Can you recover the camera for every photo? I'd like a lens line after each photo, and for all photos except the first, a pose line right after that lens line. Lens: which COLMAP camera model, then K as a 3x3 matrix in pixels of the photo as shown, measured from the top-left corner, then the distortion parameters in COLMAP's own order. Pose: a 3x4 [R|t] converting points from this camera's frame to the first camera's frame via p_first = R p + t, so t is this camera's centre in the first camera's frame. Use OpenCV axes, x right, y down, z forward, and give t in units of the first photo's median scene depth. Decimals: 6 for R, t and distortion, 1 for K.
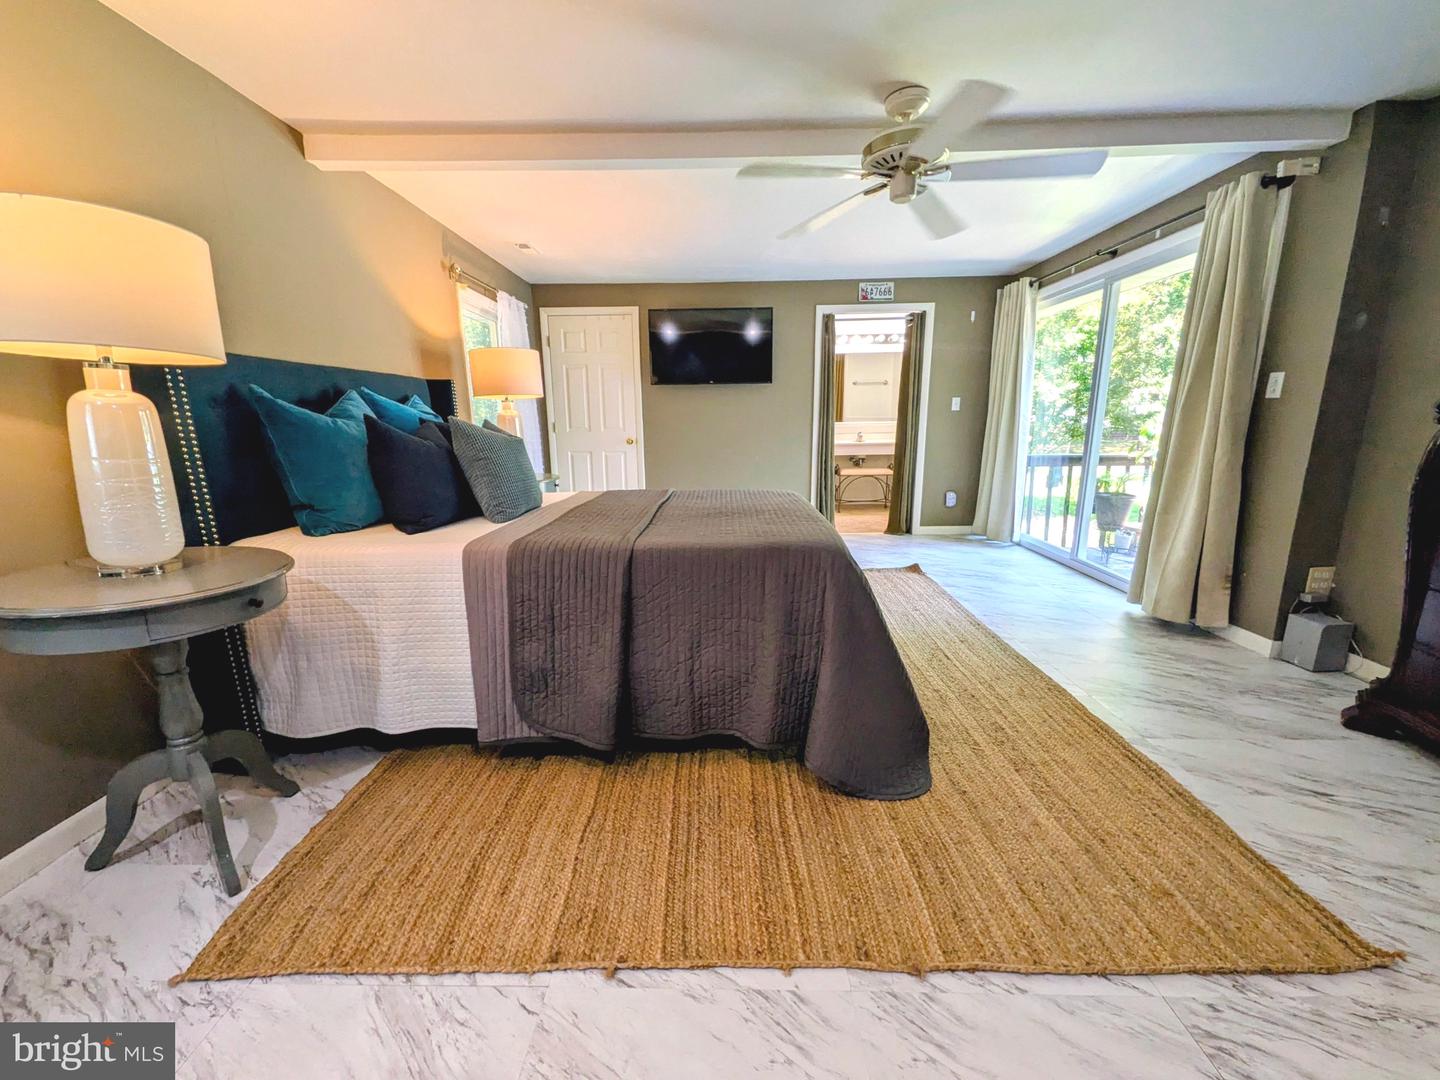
lens RADIAL K [[566.9, 0, 717.5], [0, 566.9, 541.4], [0, 0, 1]] dist [0.014883, -0.005649]
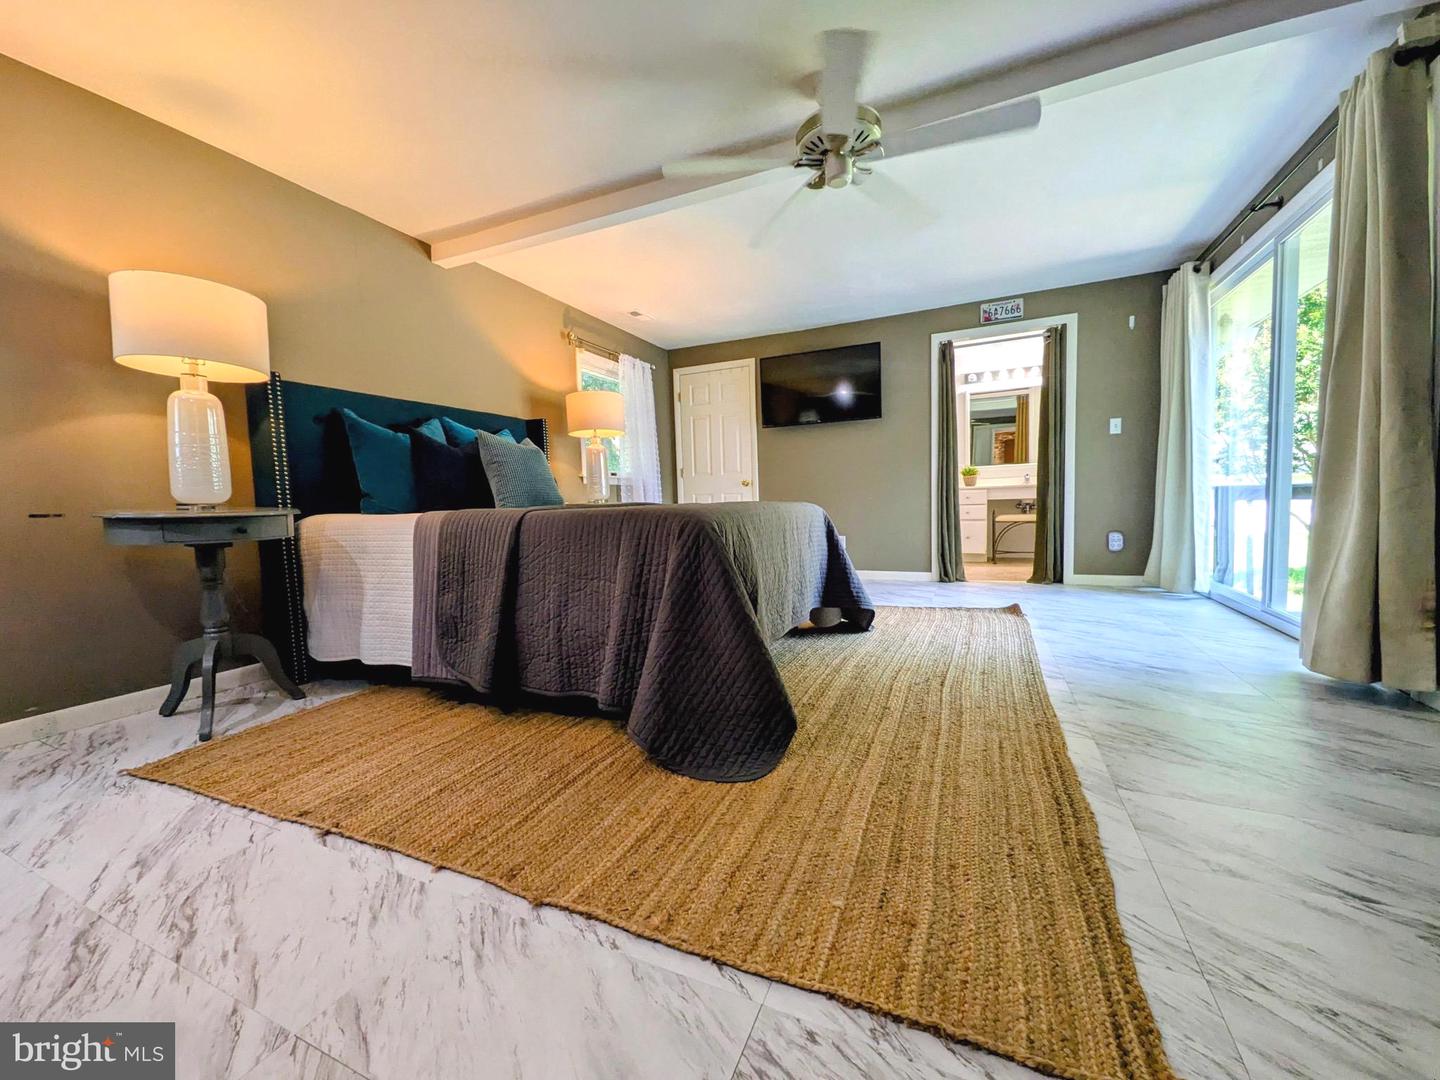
lens RADIAL K [[566.9, 0, 717.5], [0, 566.9, 541.4], [0, 0, 1]] dist [0.014883, -0.005649]
pose [[0.918755, 0.010816, -0.394680, 0.498998], [-0.062832, 0.990891, -0.119108, 0.136377], [0.389796, 0.134230, 0.911066, 0.098728]]
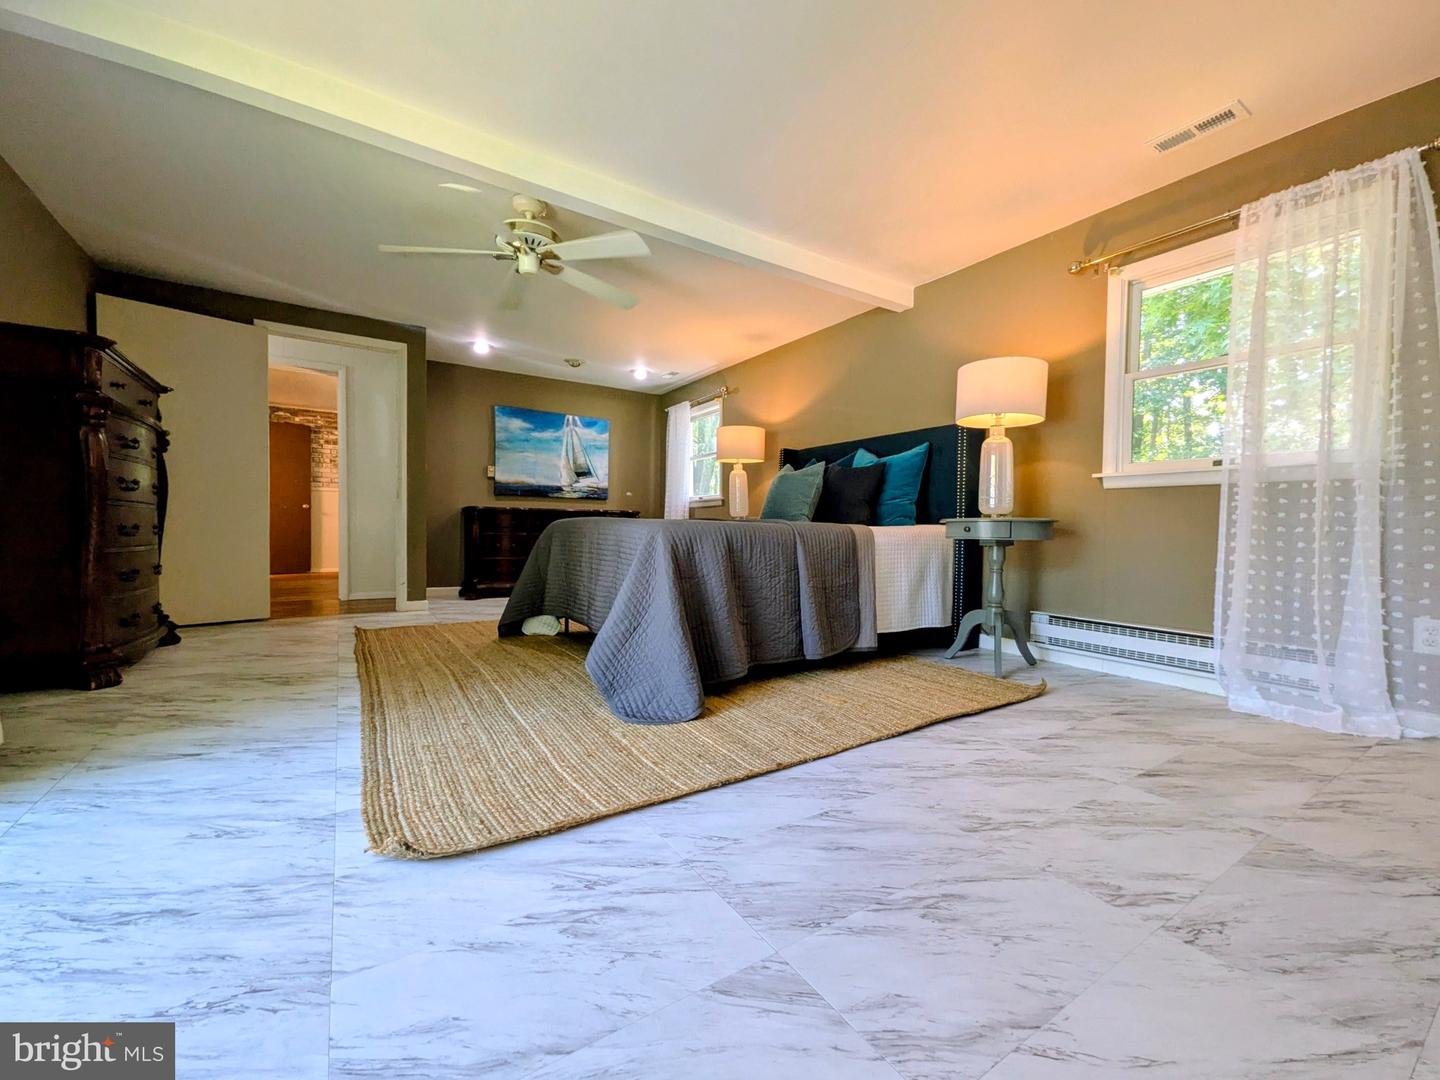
lens RADIAL K [[586.0, 0, 718.6], [0, 586.0, 543.1], [0, 0, 1]] dist [0.002657, 0.000159]
pose [[-0.826732, 0.008353, -0.562534, 0.685309], [-0.127041, 0.971292, 0.201129, -0.309328], [0.548065, 0.237745, -0.801937, 2.290285]]
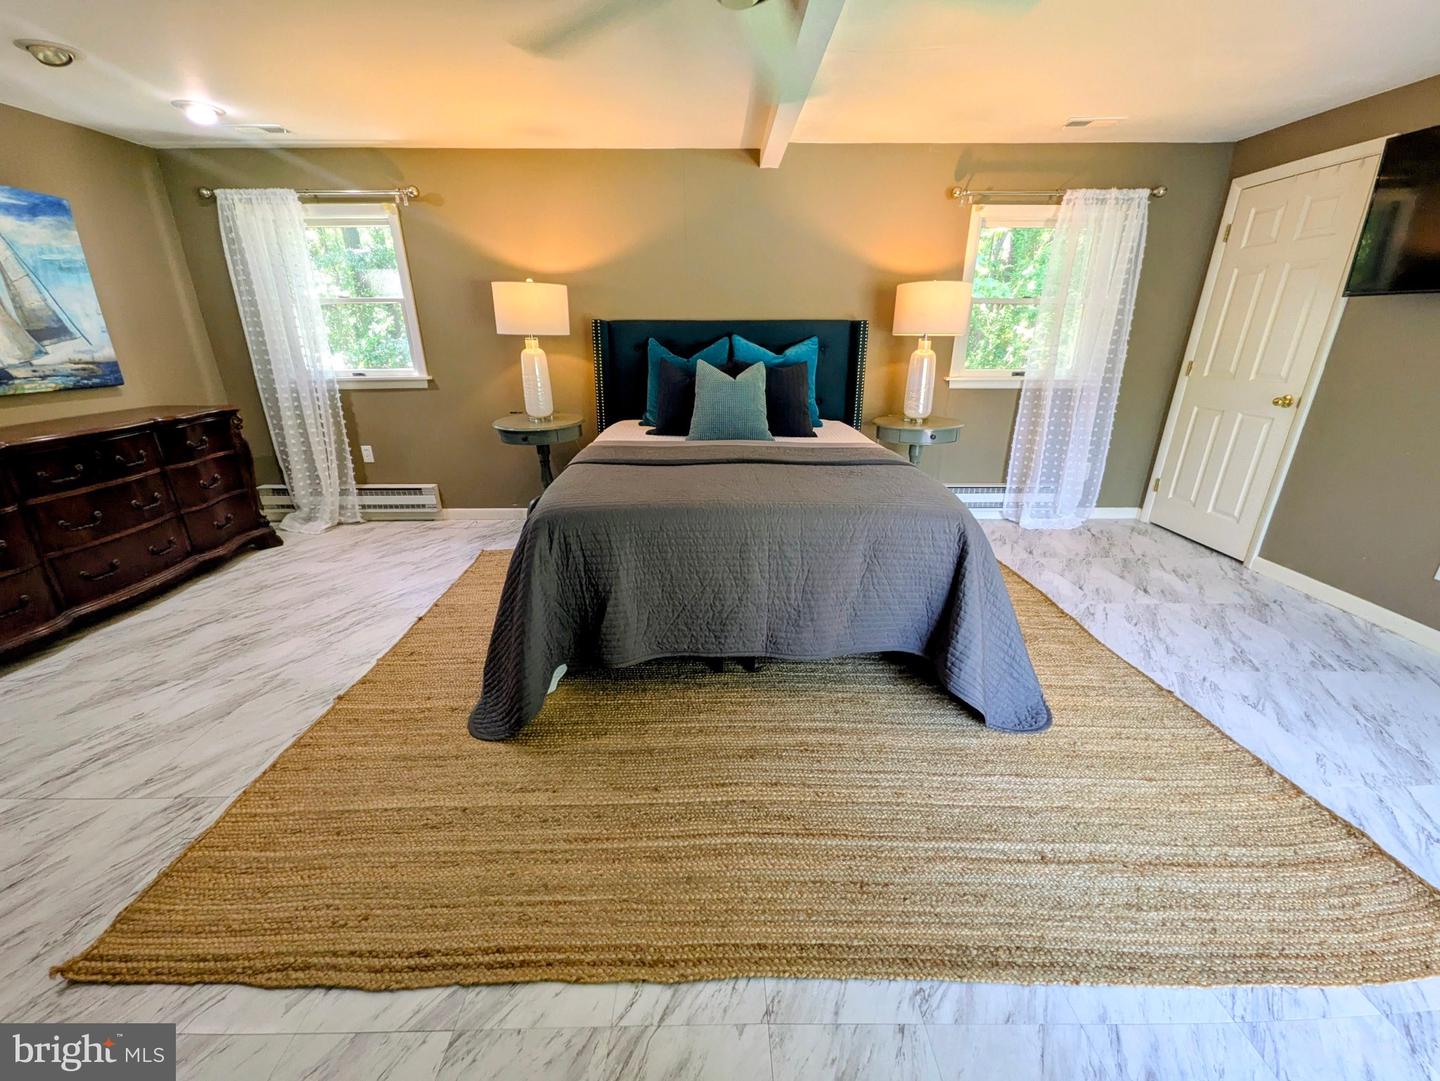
lens RADIAL K [[566.9, 0, 717.5], [0, 566.9, 541.9], [0, 0, 1]] dist [0.014883, -0.005649]
pose [[0.030321, 0.350379, -0.936117, 0.967494], [-0.209248, 0.918021, 0.336828, -0.282013], [0.977392, 0.185667, 0.101152, 0.966613]]
